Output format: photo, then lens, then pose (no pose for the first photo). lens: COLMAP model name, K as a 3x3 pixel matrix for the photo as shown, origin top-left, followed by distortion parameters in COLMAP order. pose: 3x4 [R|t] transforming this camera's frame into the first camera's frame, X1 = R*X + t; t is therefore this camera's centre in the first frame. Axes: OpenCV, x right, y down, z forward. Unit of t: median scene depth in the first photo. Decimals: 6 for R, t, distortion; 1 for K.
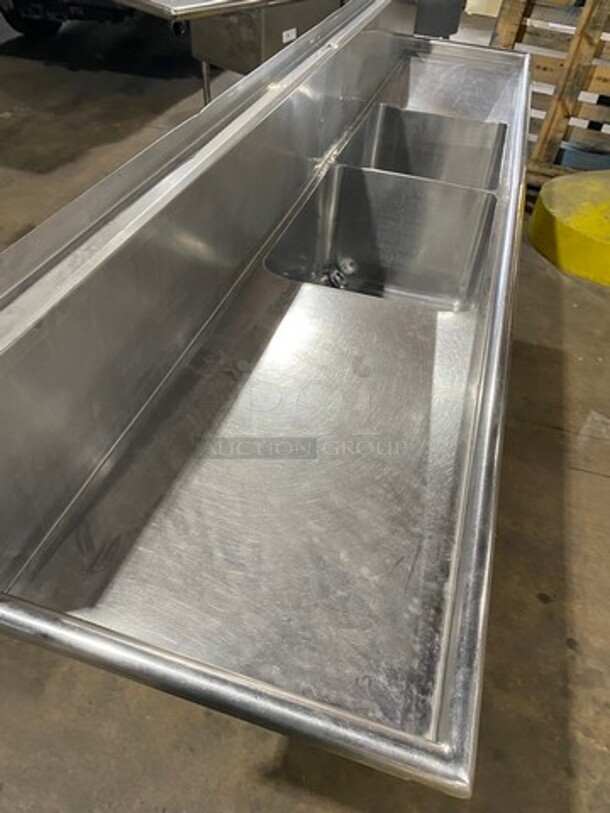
lens RADIAL K [[621.9, 0, 305.6], [0, 621.9, 397.5], [0, 0, 1]] dist [0.016625, -0.011087]
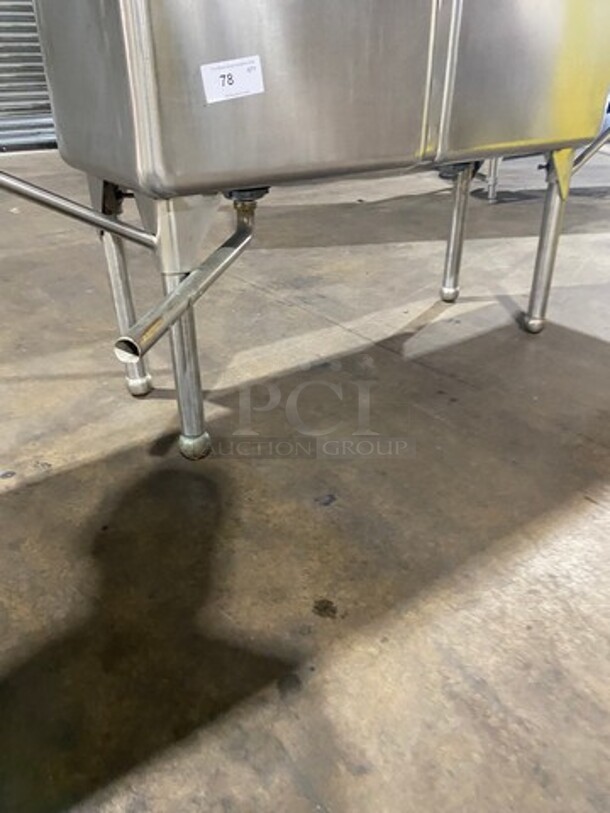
lens RADIAL K [[621.9, 0, 305.6], [0, 621.9, 397.5], [0, 0, 1]] dist [0.016625, -0.011087]
pose [[0.792412, 0.225076, -0.566942, 0.659960], [-0.366414, 0.918700, -0.147412, 0.255989], [0.487671, 0.324547, 0.810460, 0.540194]]
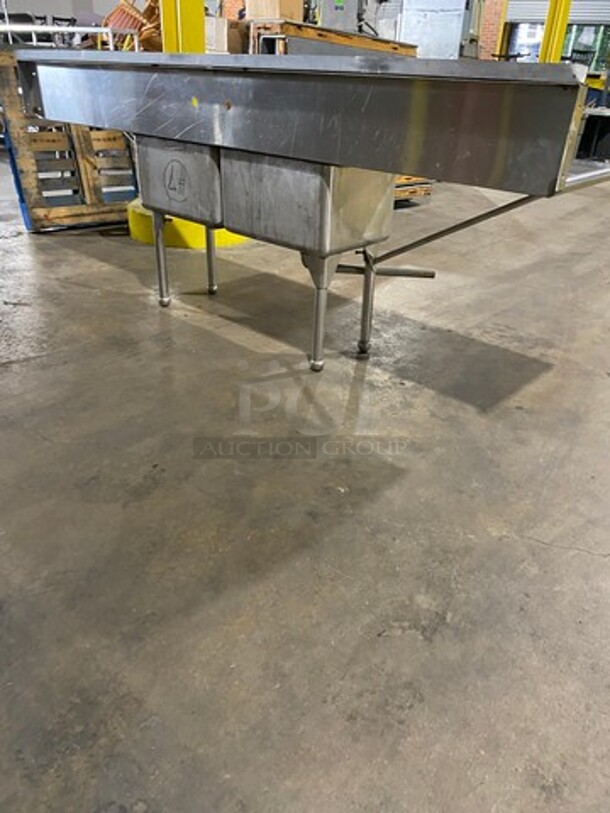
lens RADIAL K [[621.9, 0, 305.6], [0, 621.9, 397.5], [0, 0, 1]] dist [0.016625, -0.011087]
pose [[0.426339, -0.469282, 0.773311, -1.343149], [0.603592, 0.784328, 0.143197, 0.012171], [-0.673729, 0.405714, 0.617645, 0.194998]]
